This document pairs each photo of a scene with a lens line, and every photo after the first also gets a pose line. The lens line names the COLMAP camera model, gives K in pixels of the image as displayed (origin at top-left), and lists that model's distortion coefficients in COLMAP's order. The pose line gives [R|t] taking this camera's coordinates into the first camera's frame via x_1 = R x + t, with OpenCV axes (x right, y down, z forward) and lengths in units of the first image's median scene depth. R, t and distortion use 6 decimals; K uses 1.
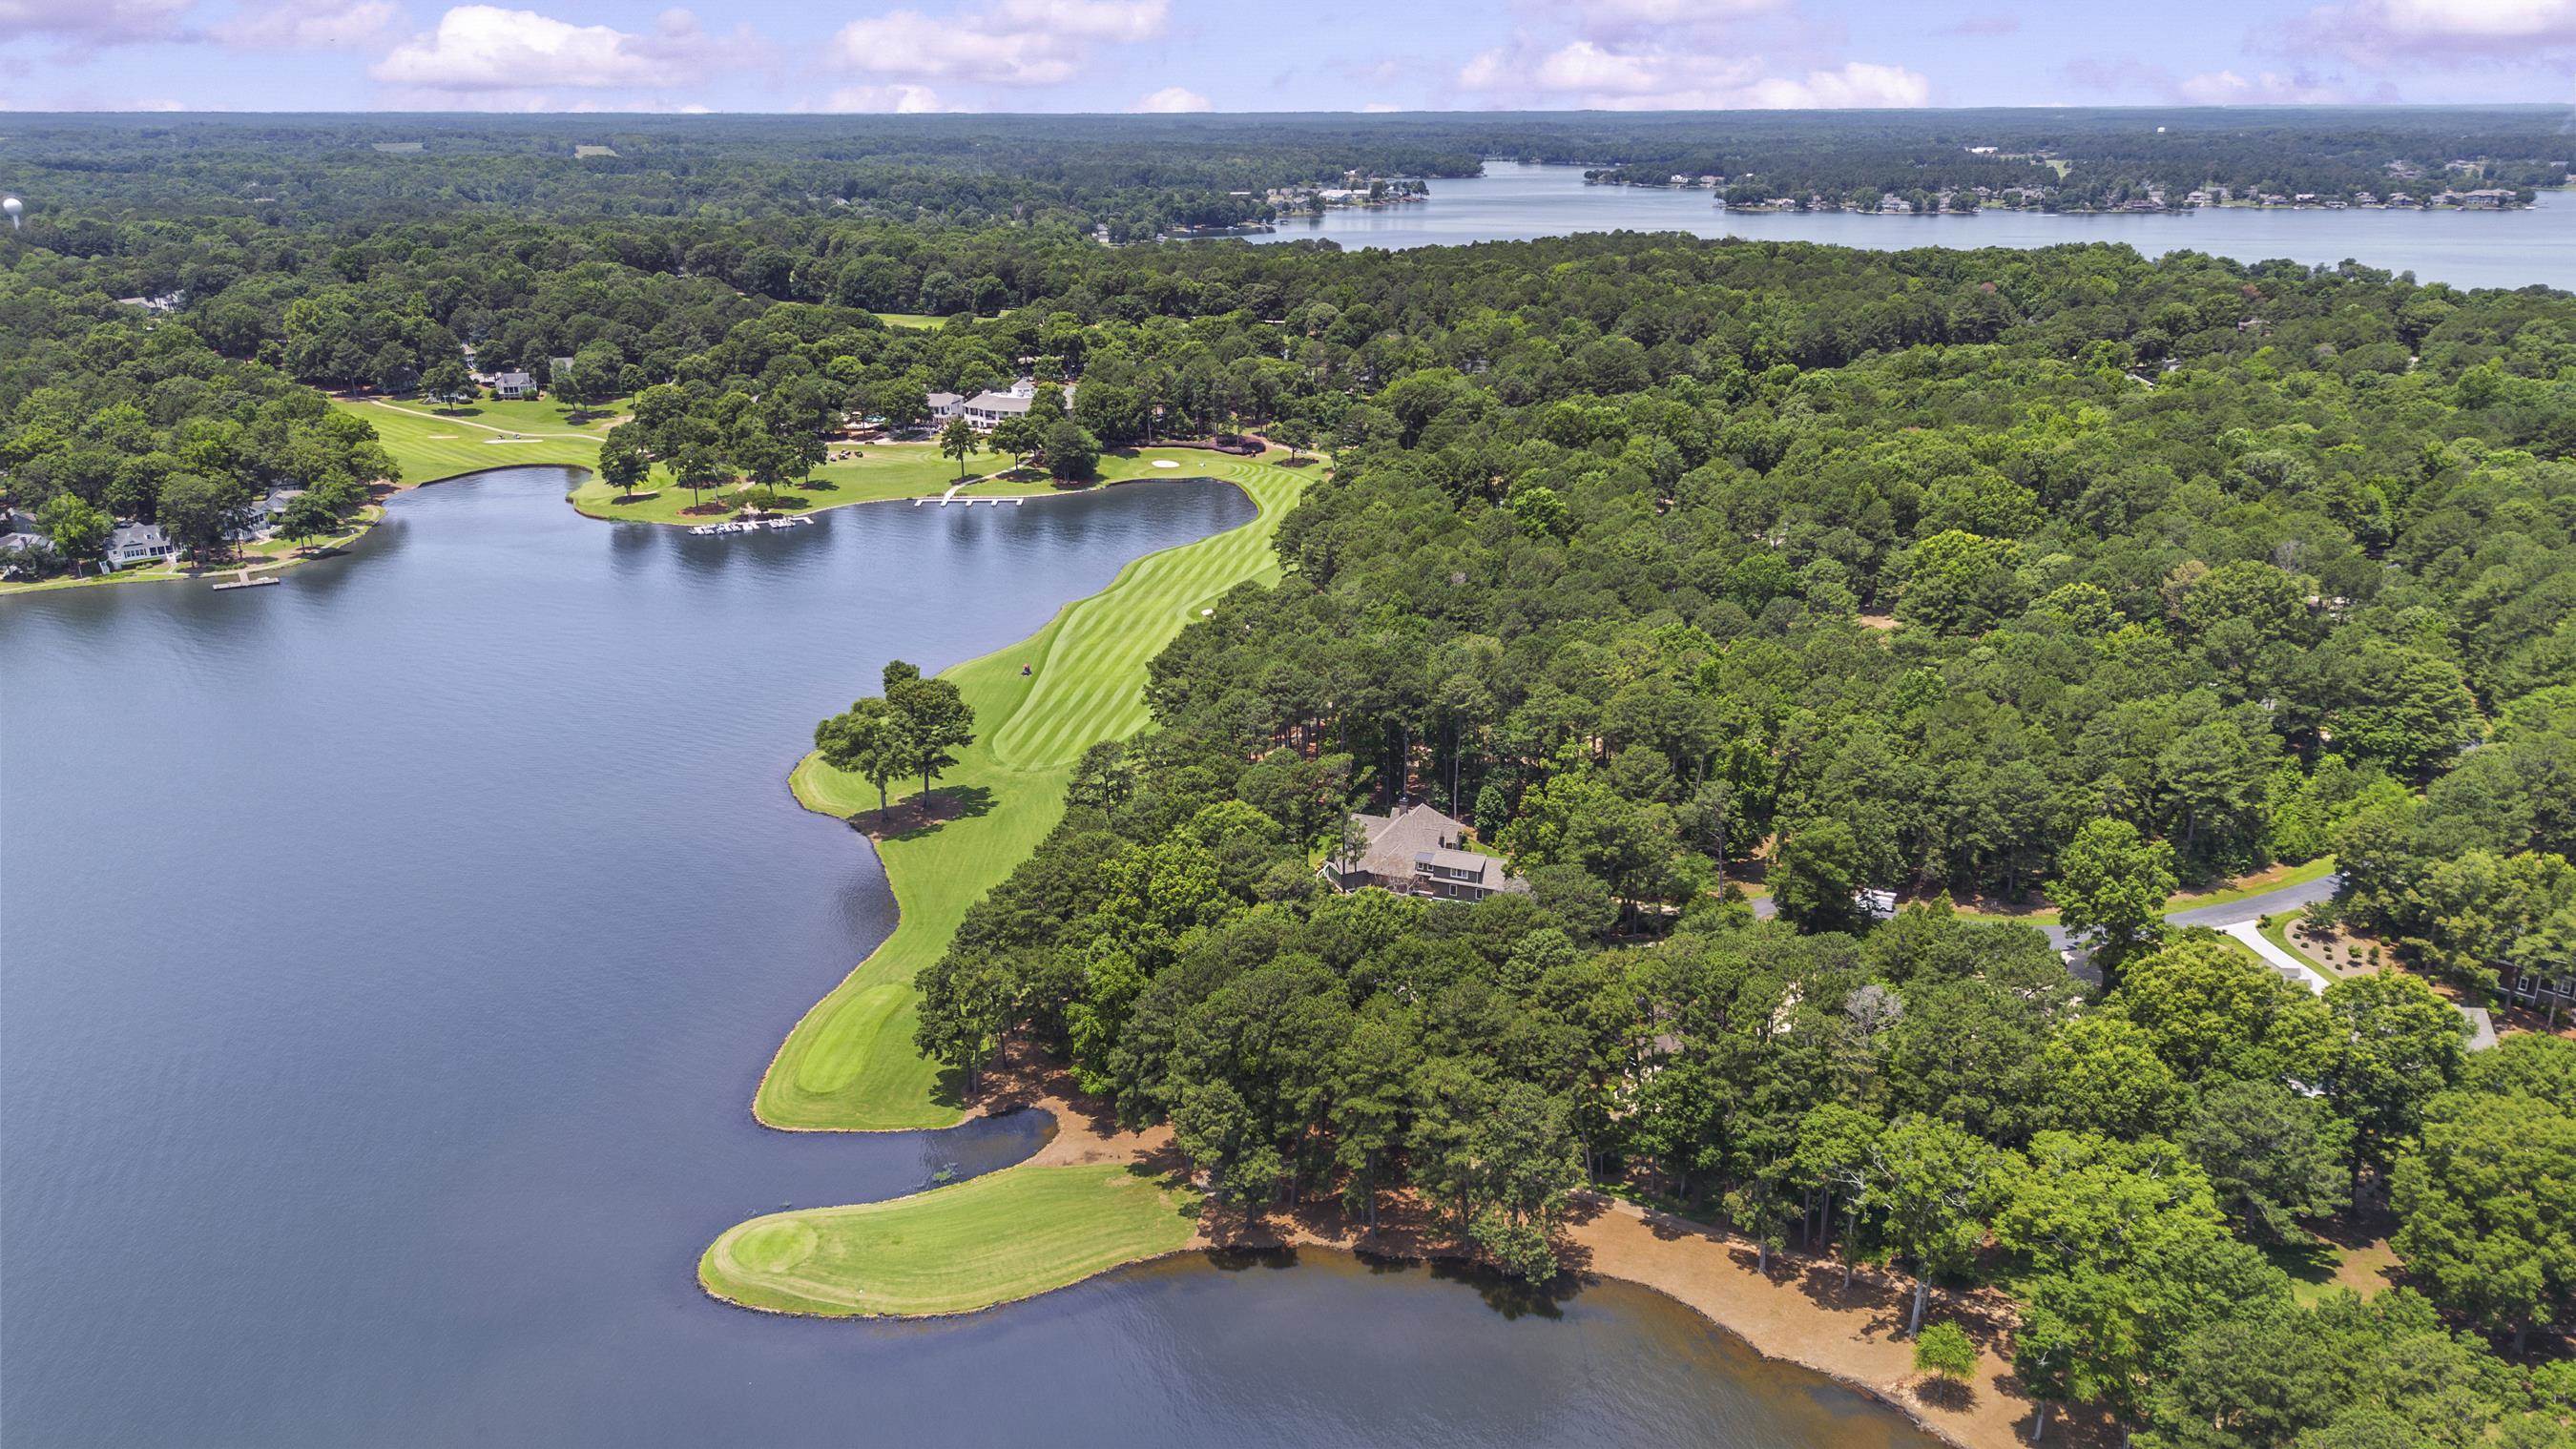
lens RADIAL K [[1849.7, 0, 1298.8], [0, 1849.7, 728.0], [0, 0, 1]] dist [0.060577, -0.054974]
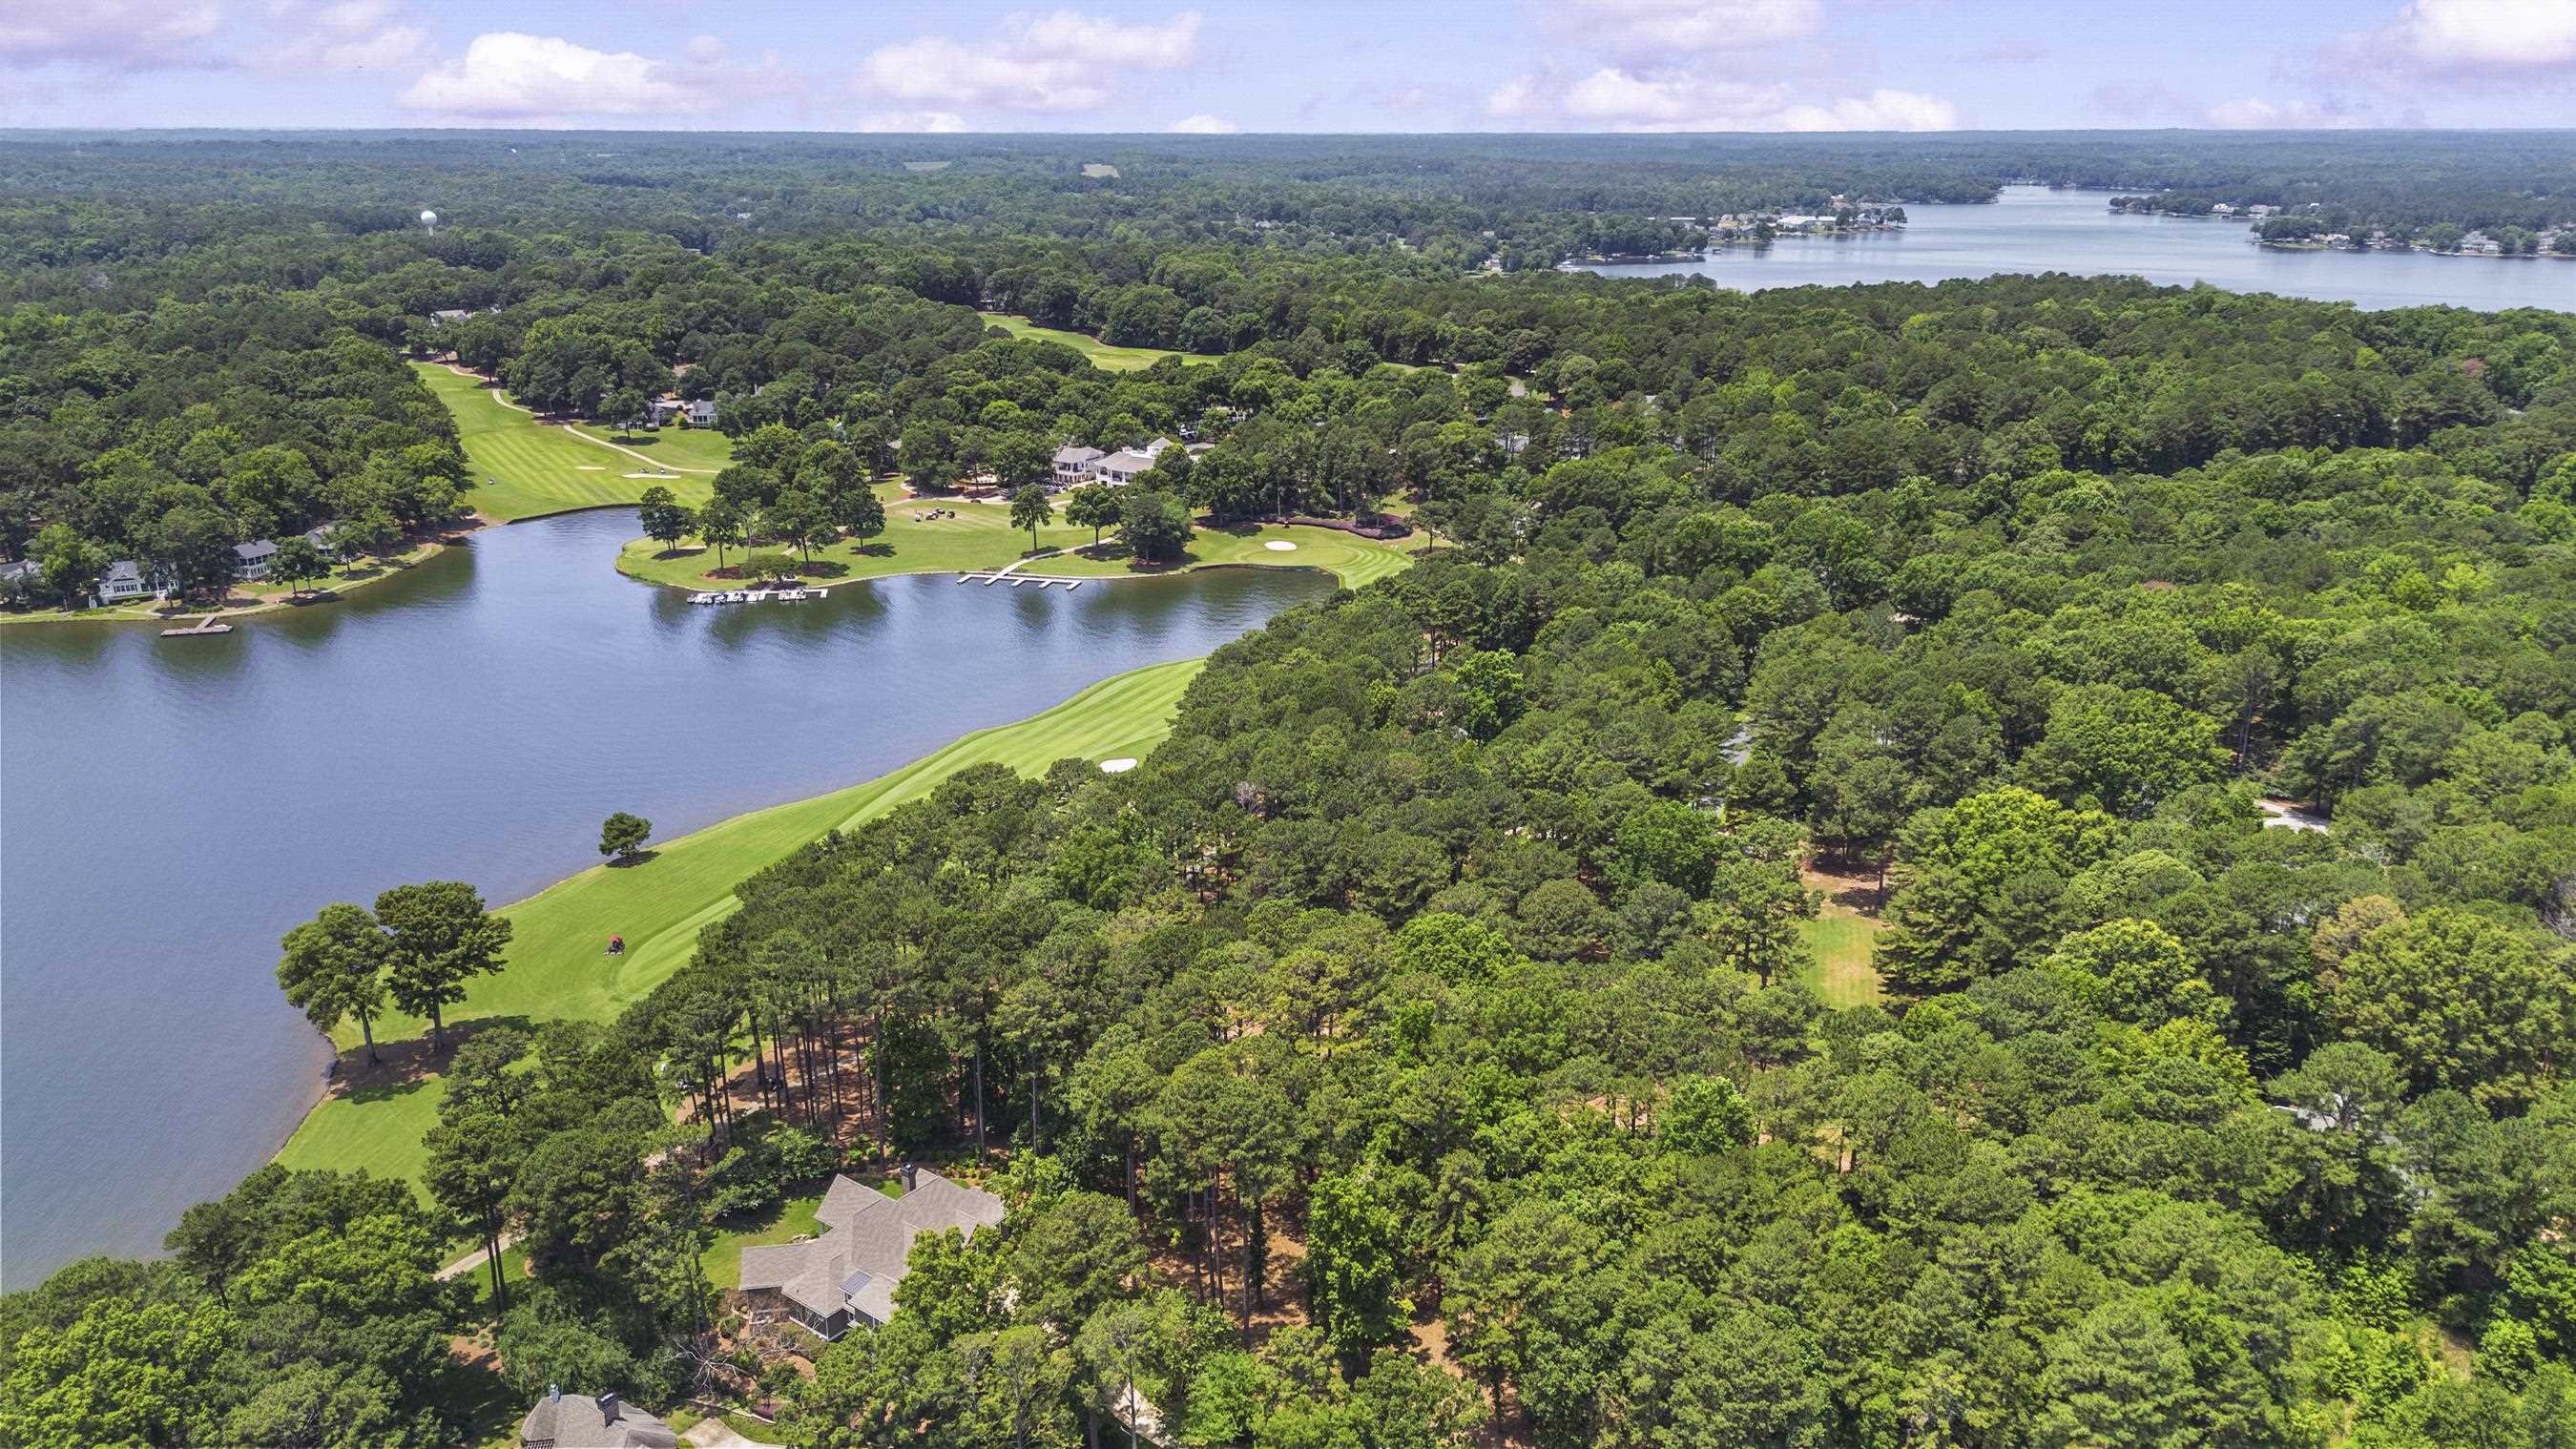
lens RADIAL K [[1849.7, 0, 1295.8], [0, 1849.7, 717.4], [0, 0, 1]] dist [0.060577, -0.054974]
pose [[0.959988, 0.088613, -0.265652, 0.155351], [-0.092464, 0.995714, -0.002001, -0.058388], [0.264337, 0.026484, 0.964067, 0.169852]]
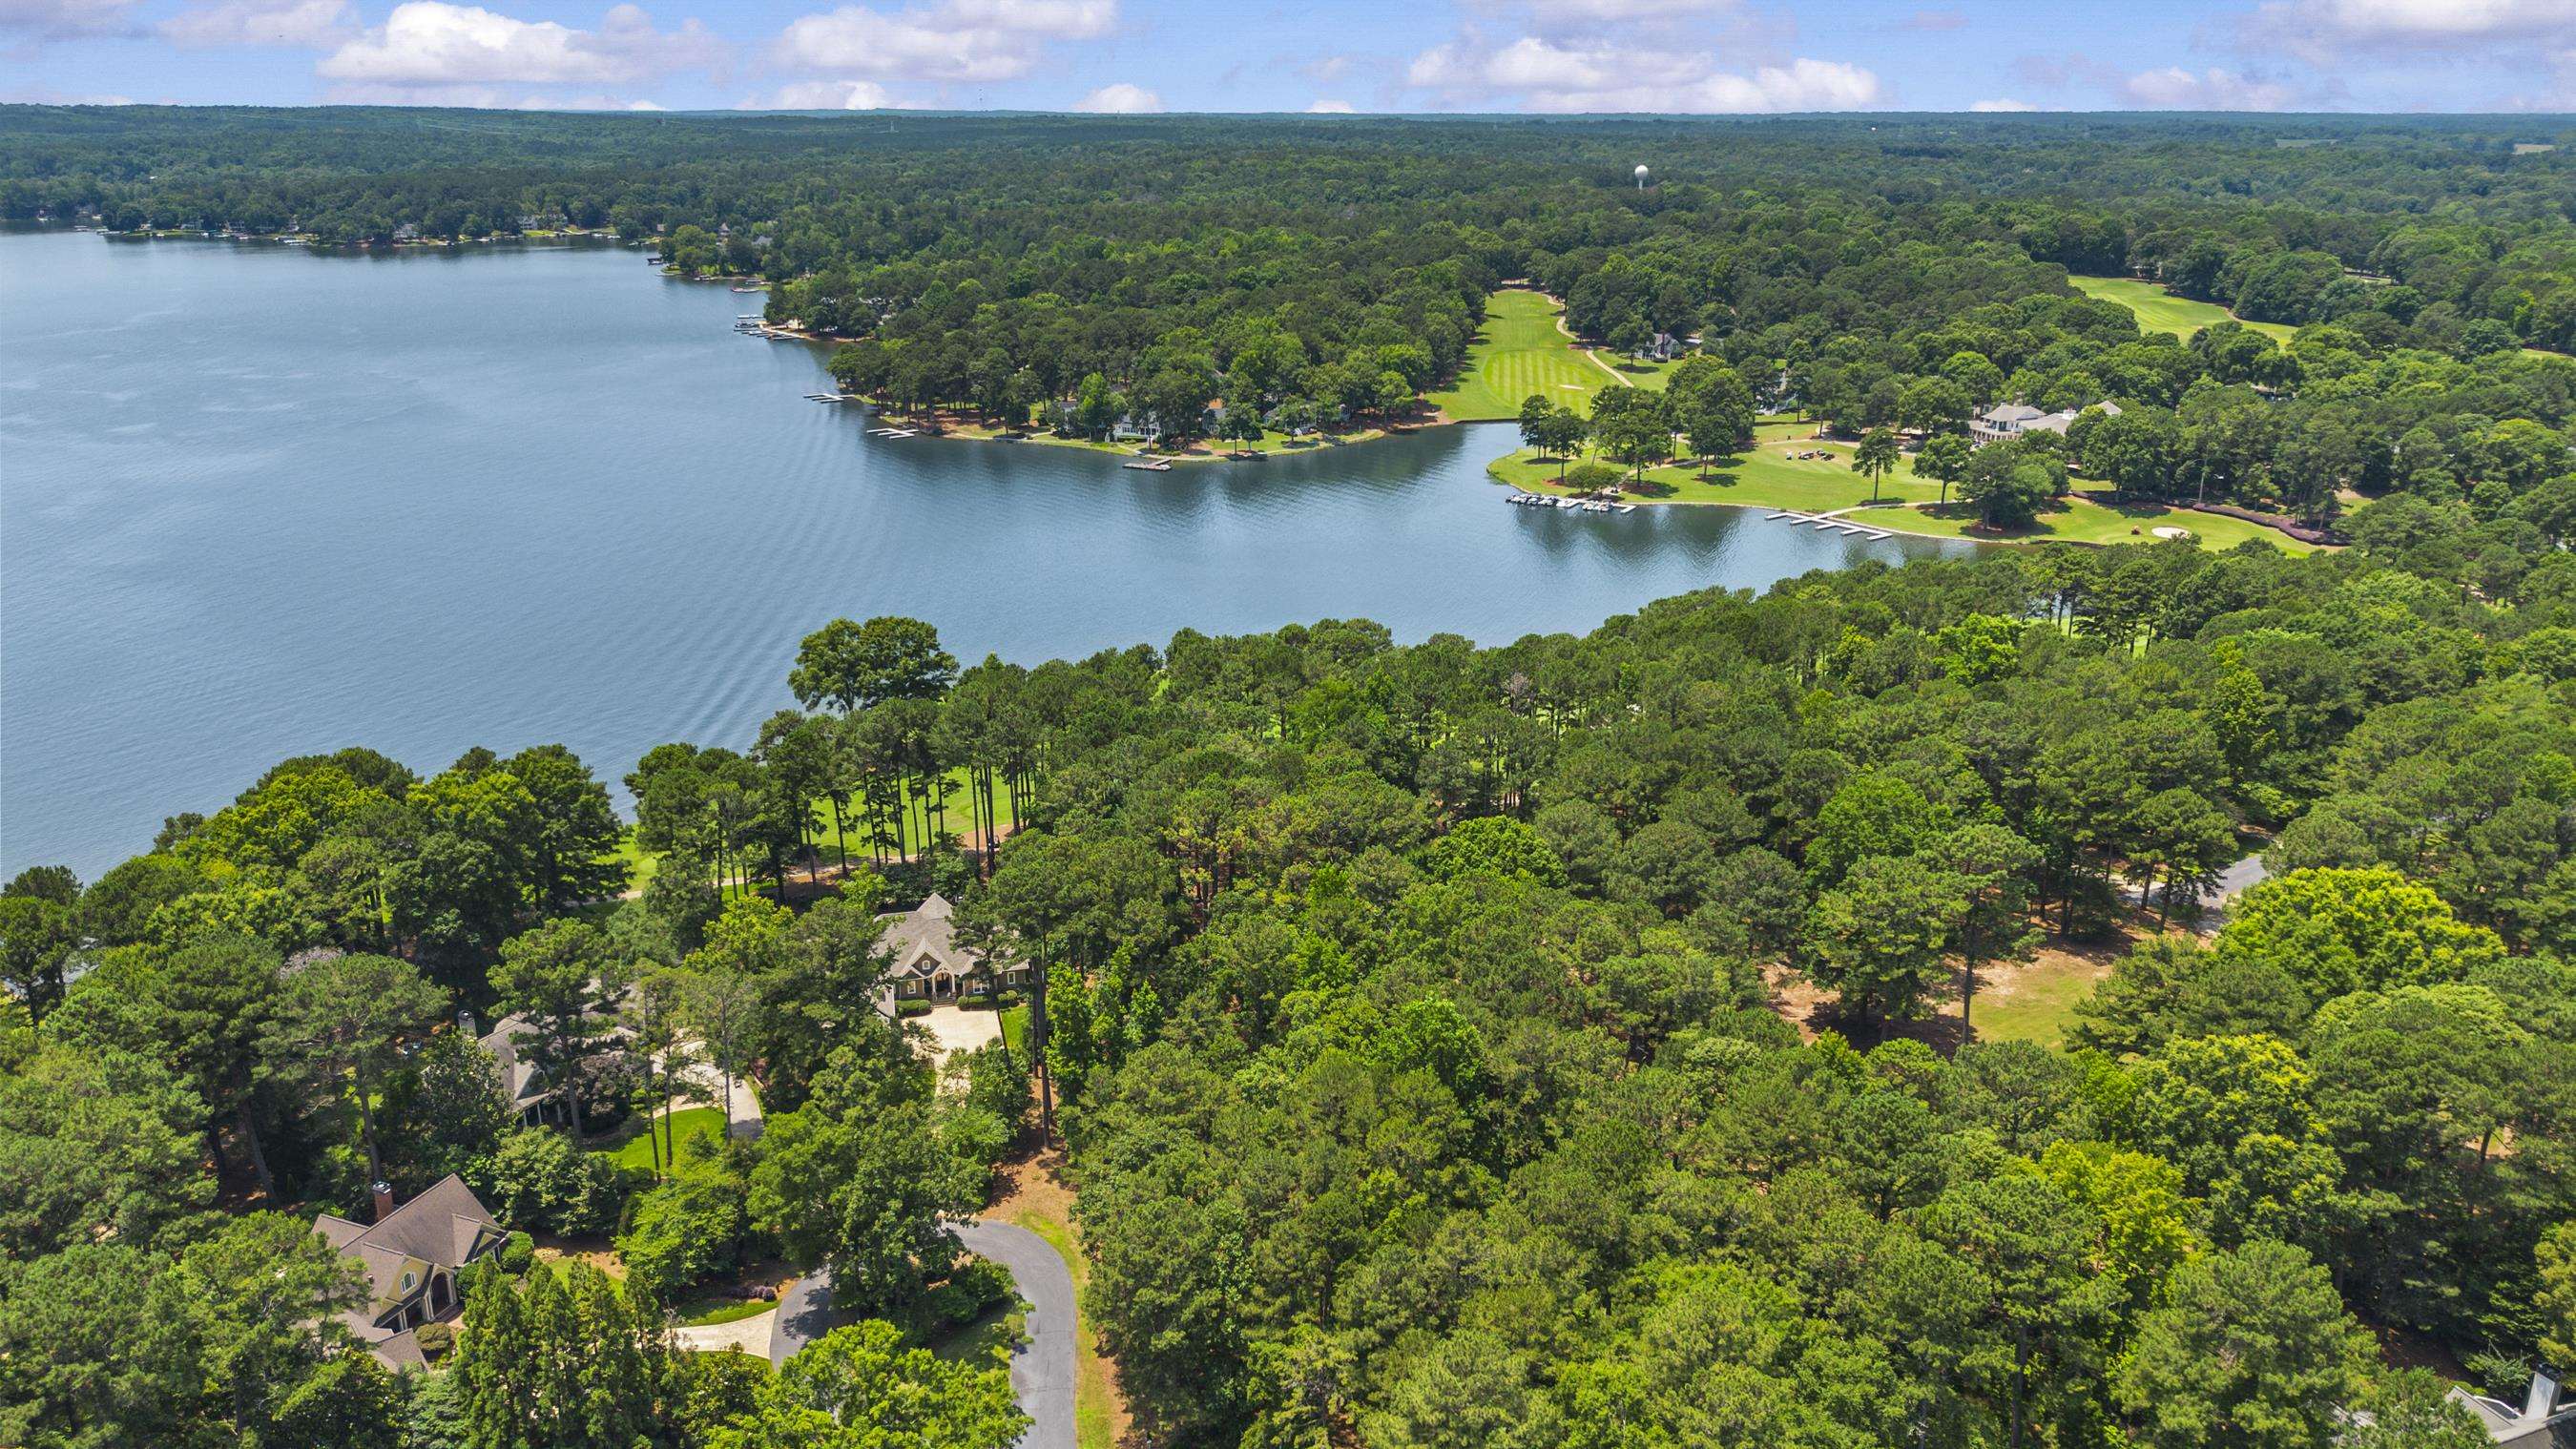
lens RADIAL K [[1849.7, 0, 1281.4], [0, 1849.7, 735.0], [0, 0, 1]] dist [0.060577, -0.054974]
pose [[0.551566, 0.270430, -0.789077, 0.304926], [-0.269628, 0.953005, 0.138140, -0.070167], [0.789352, 0.136564, 0.598560, 0.284809]]
